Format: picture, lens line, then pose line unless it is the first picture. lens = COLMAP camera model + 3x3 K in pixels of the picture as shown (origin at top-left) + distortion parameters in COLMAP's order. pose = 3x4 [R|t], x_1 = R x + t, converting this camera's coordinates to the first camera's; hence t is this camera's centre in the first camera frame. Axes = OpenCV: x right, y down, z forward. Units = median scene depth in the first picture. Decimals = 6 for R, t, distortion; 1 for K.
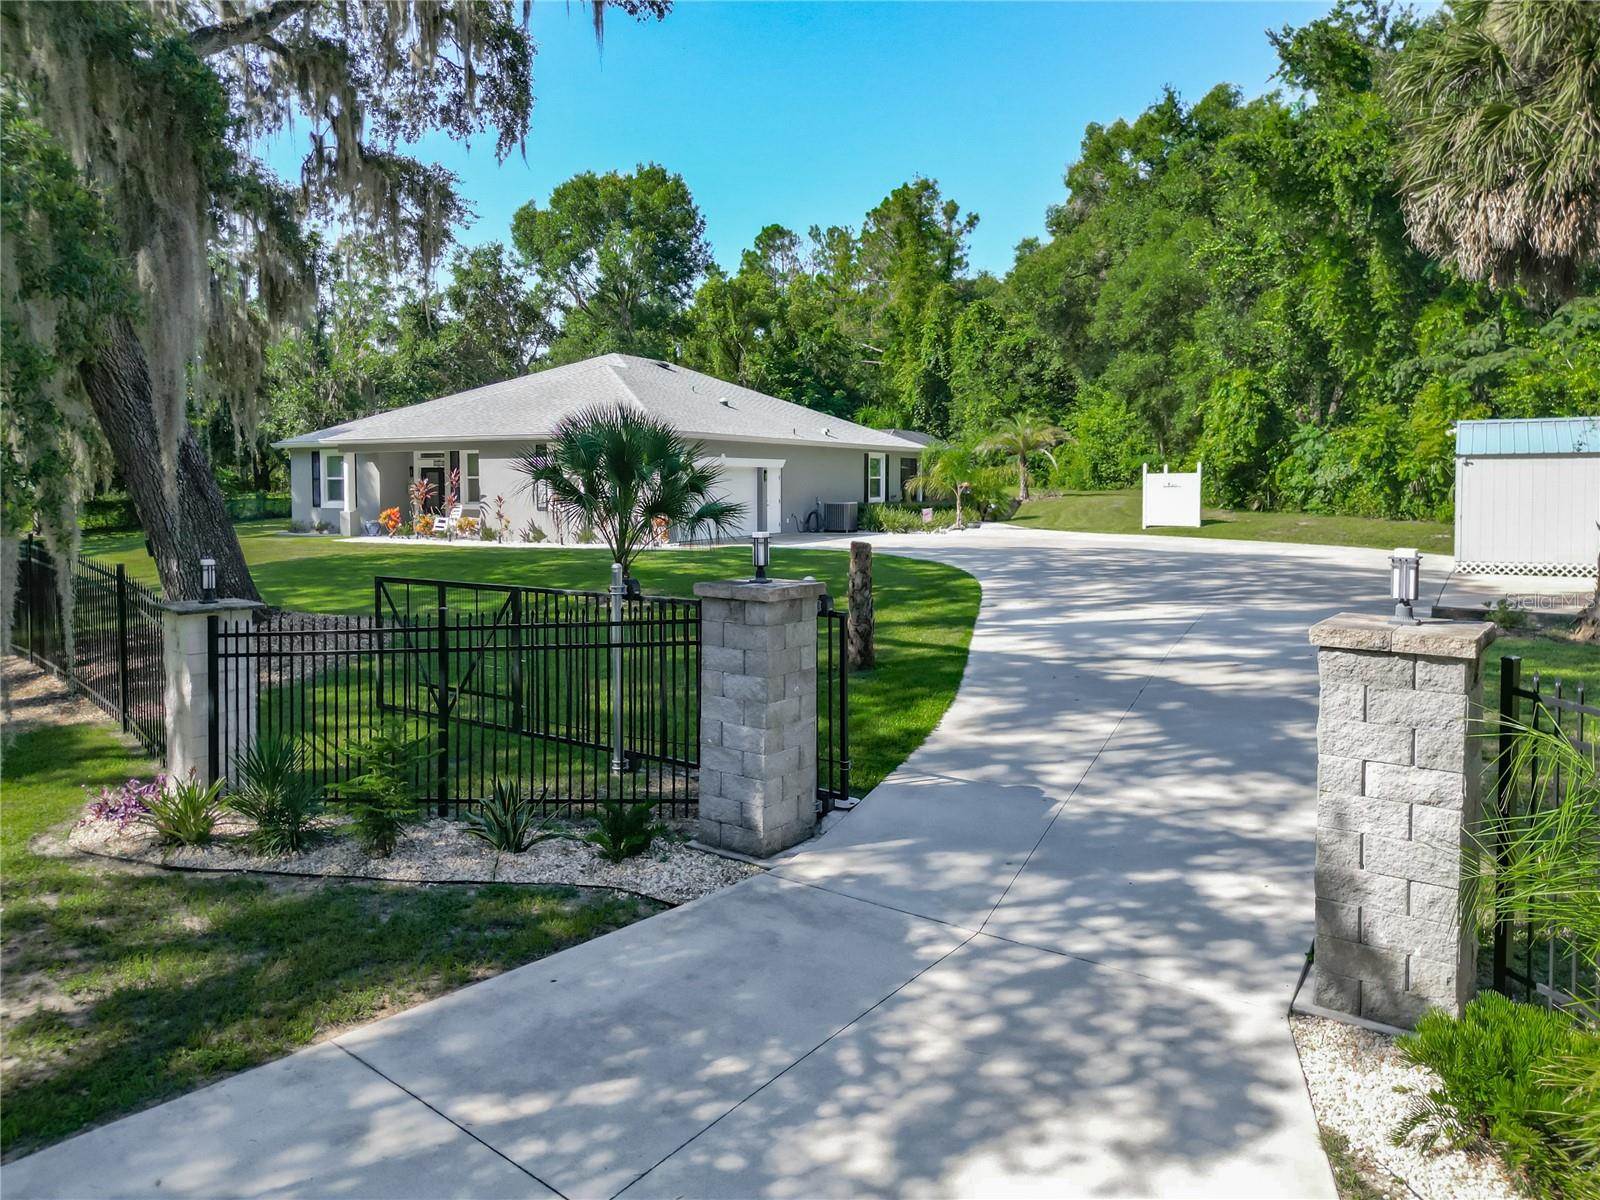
lens RADIAL K [[1152.5, 0, 796.8], [0, 1152.5, 560.4], [0, 0, 1]] dist [0.009647, 0.000145]
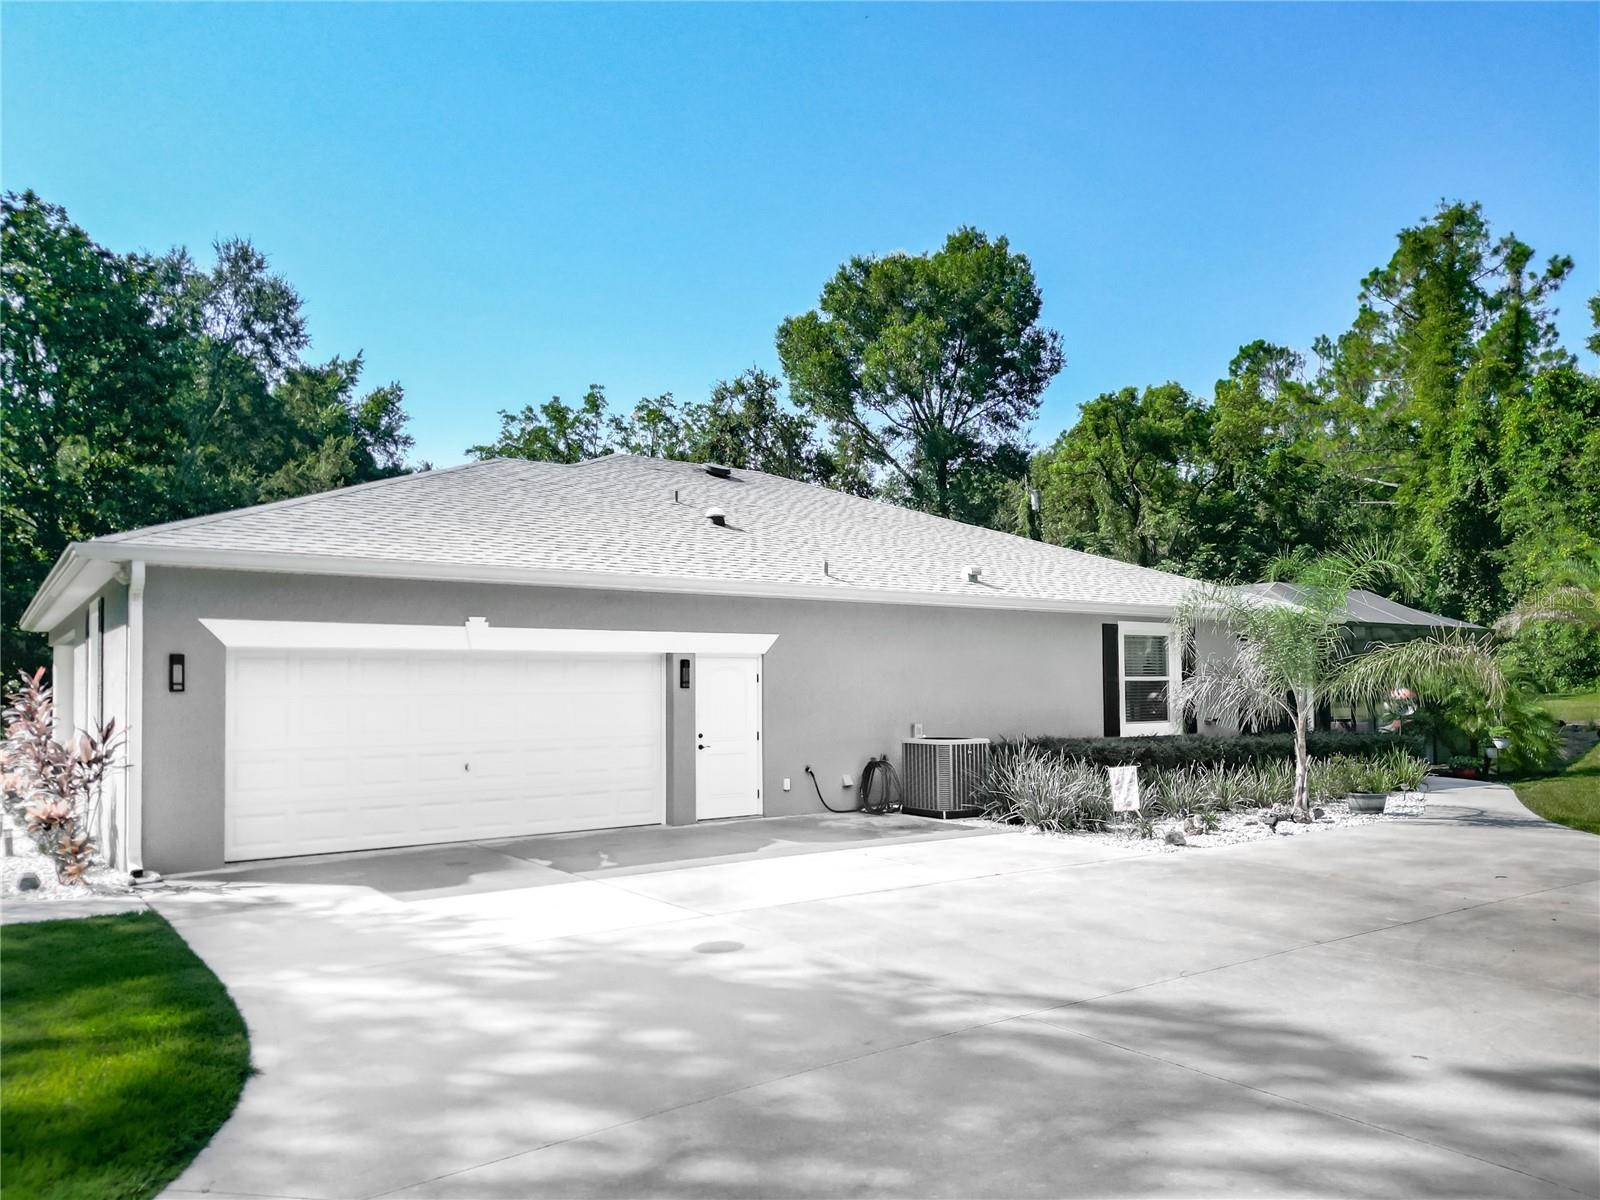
lens RADIAL K [[1117.9, 0, 799.5], [0, 1117.9, 681.2], [0, 0, 1]] dist [-0.003785, -0.005912]
pose [[0.873635, -0.008377, -0.486510, 0.097072], [-0.026963, 0.997482, -0.065593, -0.023030], [0.485835, 0.070422, 0.871209, 0.333899]]
